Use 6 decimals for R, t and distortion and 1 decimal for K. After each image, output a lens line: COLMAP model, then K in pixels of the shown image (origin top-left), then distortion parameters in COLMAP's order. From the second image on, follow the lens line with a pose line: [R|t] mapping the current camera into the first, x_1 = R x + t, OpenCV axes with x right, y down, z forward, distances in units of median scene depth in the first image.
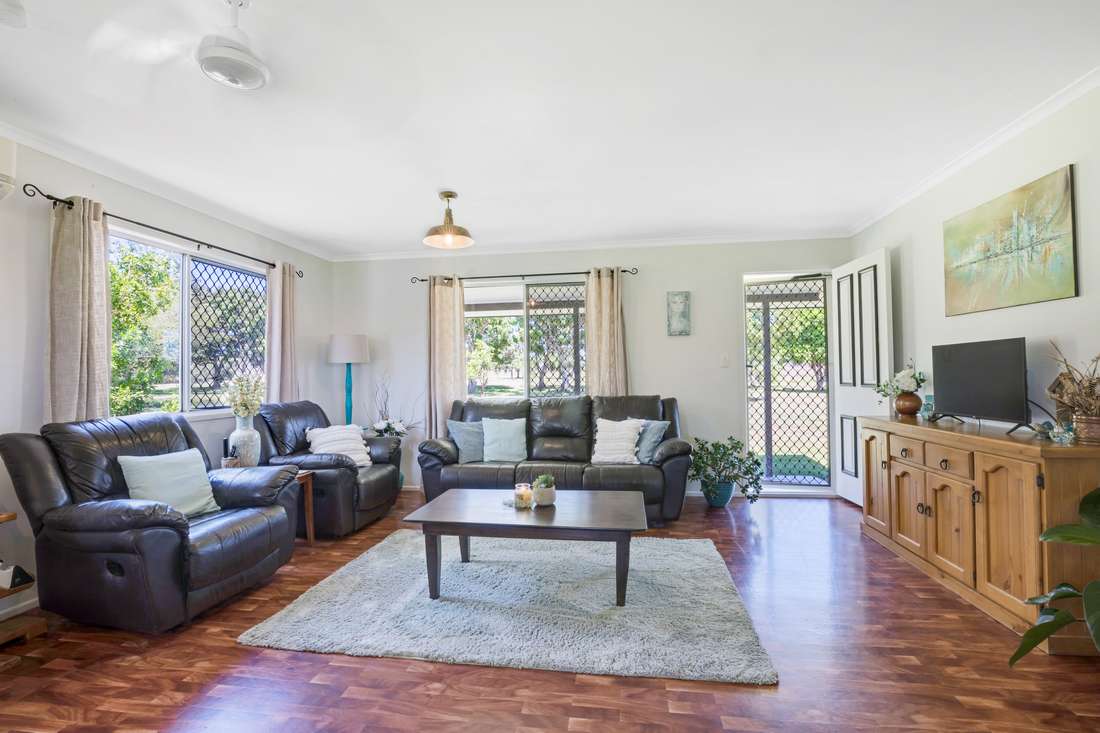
lens RADIAL K [[500.8, 0, 550.0], [0, 500.8, 366.5], [0, 0, 1]] dist [-0.003521, -0.000518]
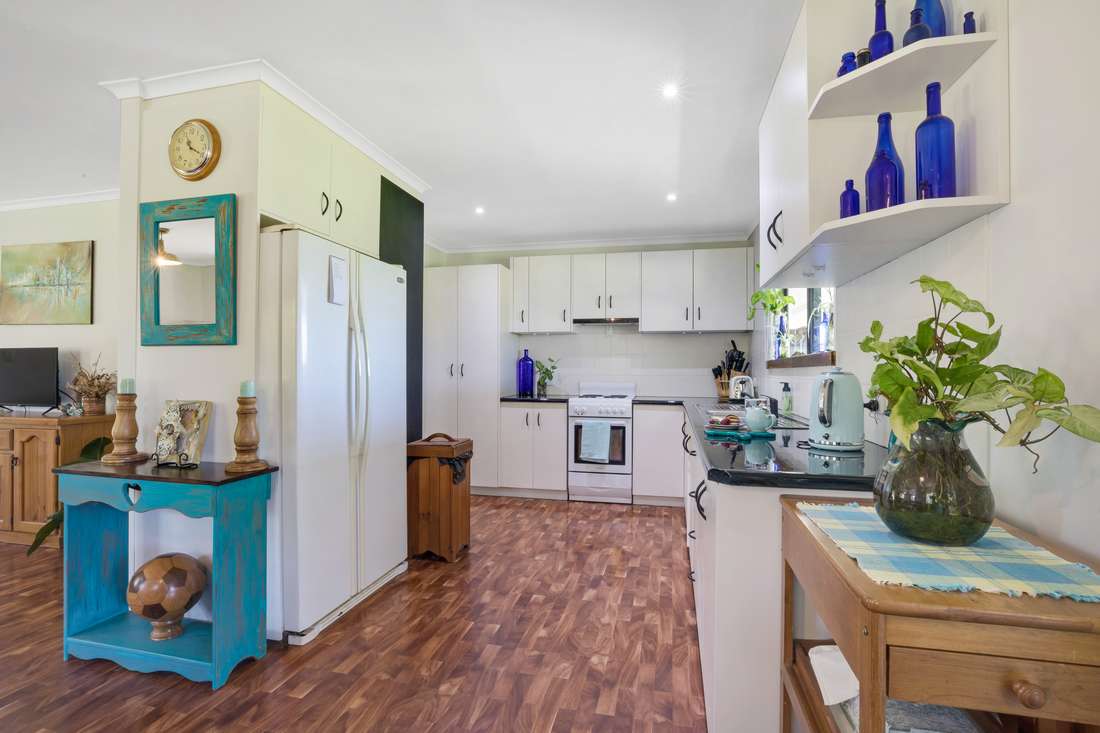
lens RADIAL K [[500.8, 0, 550.0], [0, 500.8, 366.5], [0, 0, 1]] dist [-0.003521, -0.000518]
pose [[0.089911, 0.020781, 0.995733, -0.378471], [-0.021039, 0.999599, -0.018962, -0.006355], [-0.995728, -0.019245, 0.090312, -0.575530]]
